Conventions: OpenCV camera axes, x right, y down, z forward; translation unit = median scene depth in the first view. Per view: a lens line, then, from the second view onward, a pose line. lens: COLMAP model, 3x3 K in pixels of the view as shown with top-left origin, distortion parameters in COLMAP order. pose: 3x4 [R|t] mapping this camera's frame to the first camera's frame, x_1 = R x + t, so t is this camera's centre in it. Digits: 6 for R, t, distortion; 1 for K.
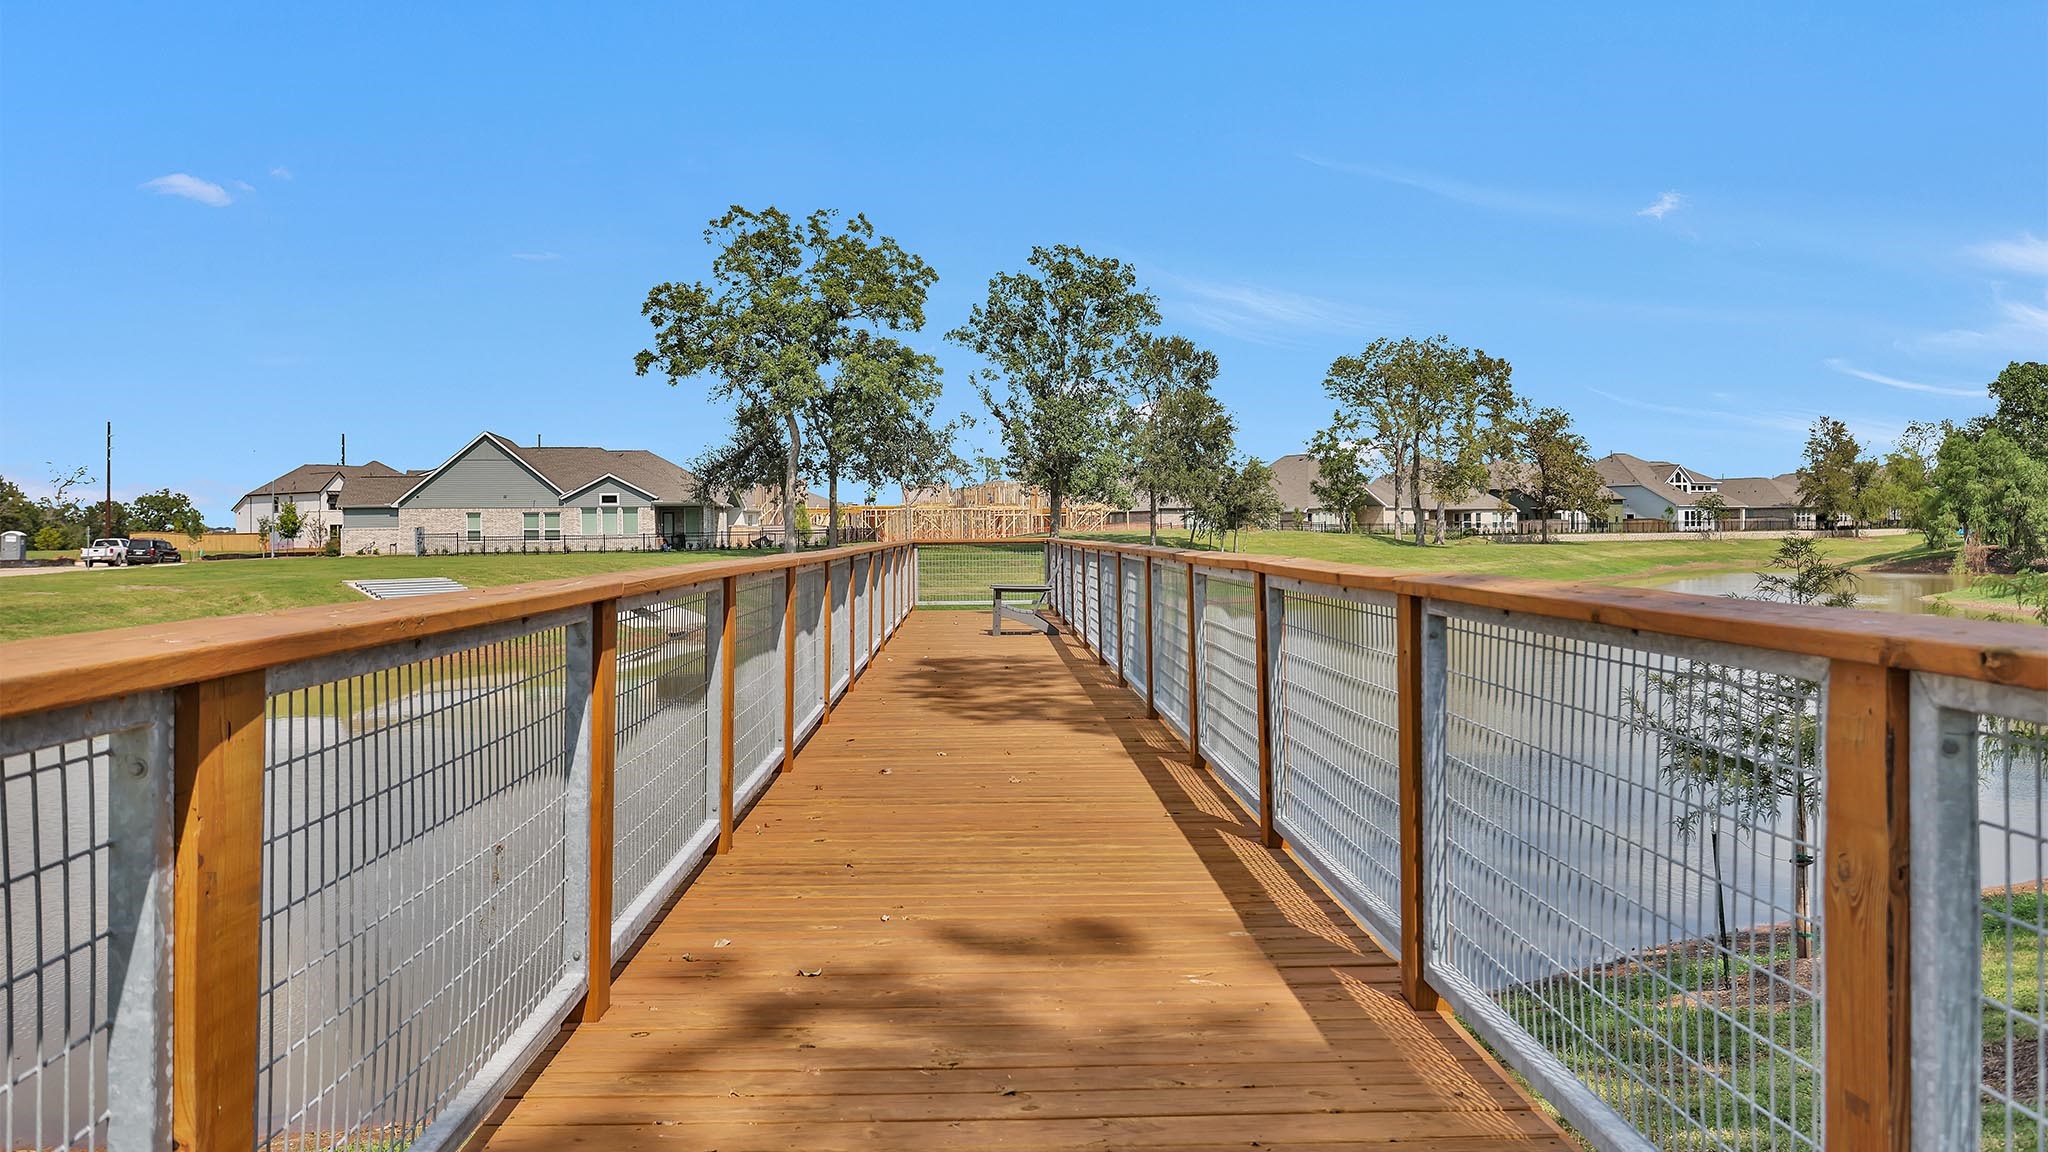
lens RADIAL K [[1562.1, 0, 997.9], [0, 1562.1, 529.9], [0, 0, 1]] dist [0.004932, 0.006037]
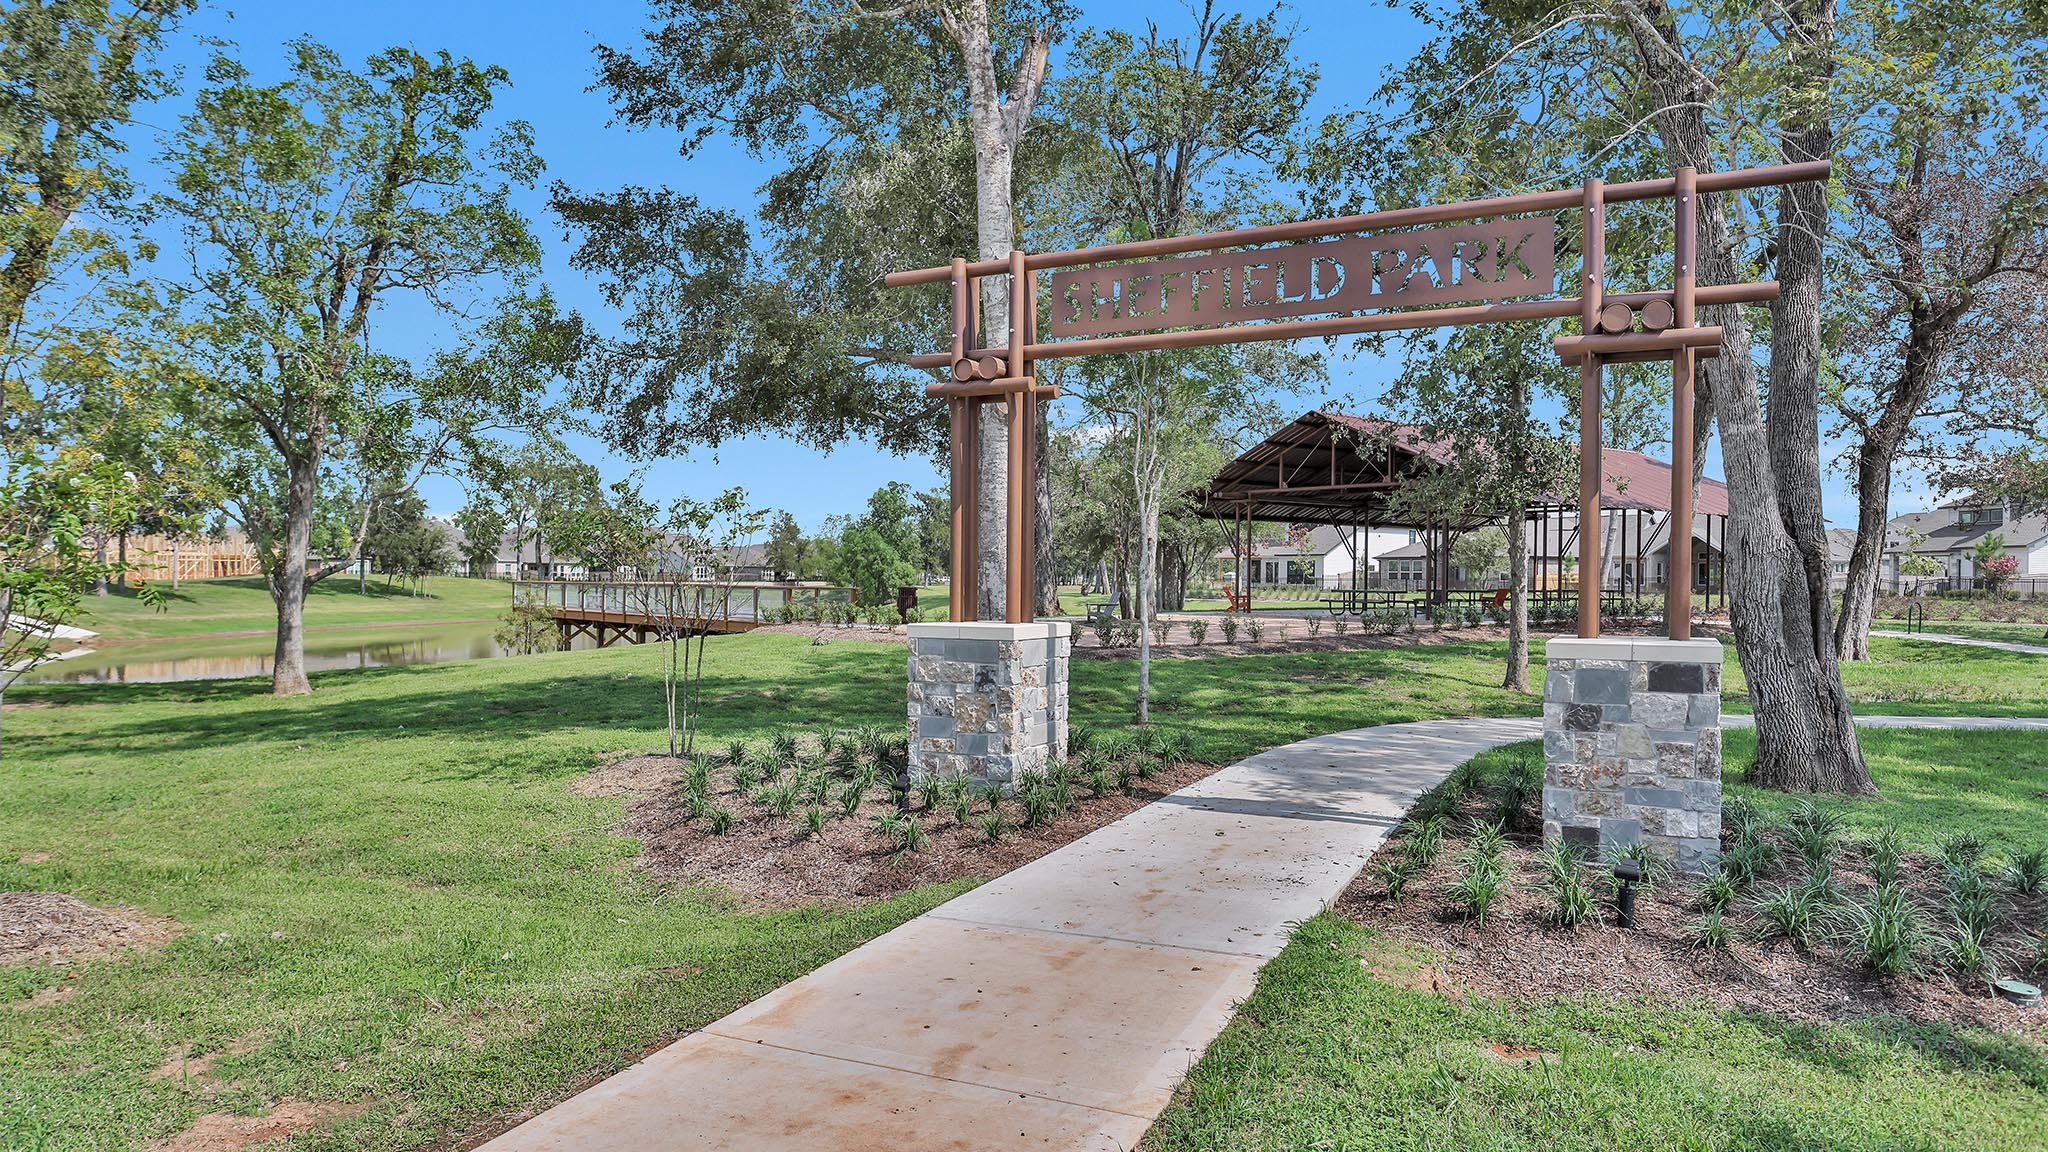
lens RADIAL K [[1276.3, 0, 1024.3], [0, 1276.3, 583.4], [0, 0, 1]] dist [-0.004773, -0.000310]
pose [[0.777140, 0.013864, 0.629175, -0.162402], [-0.016357, 0.999865, -0.001828, -0.000018], [-0.629115, -0.008871, 0.777262, -0.280734]]
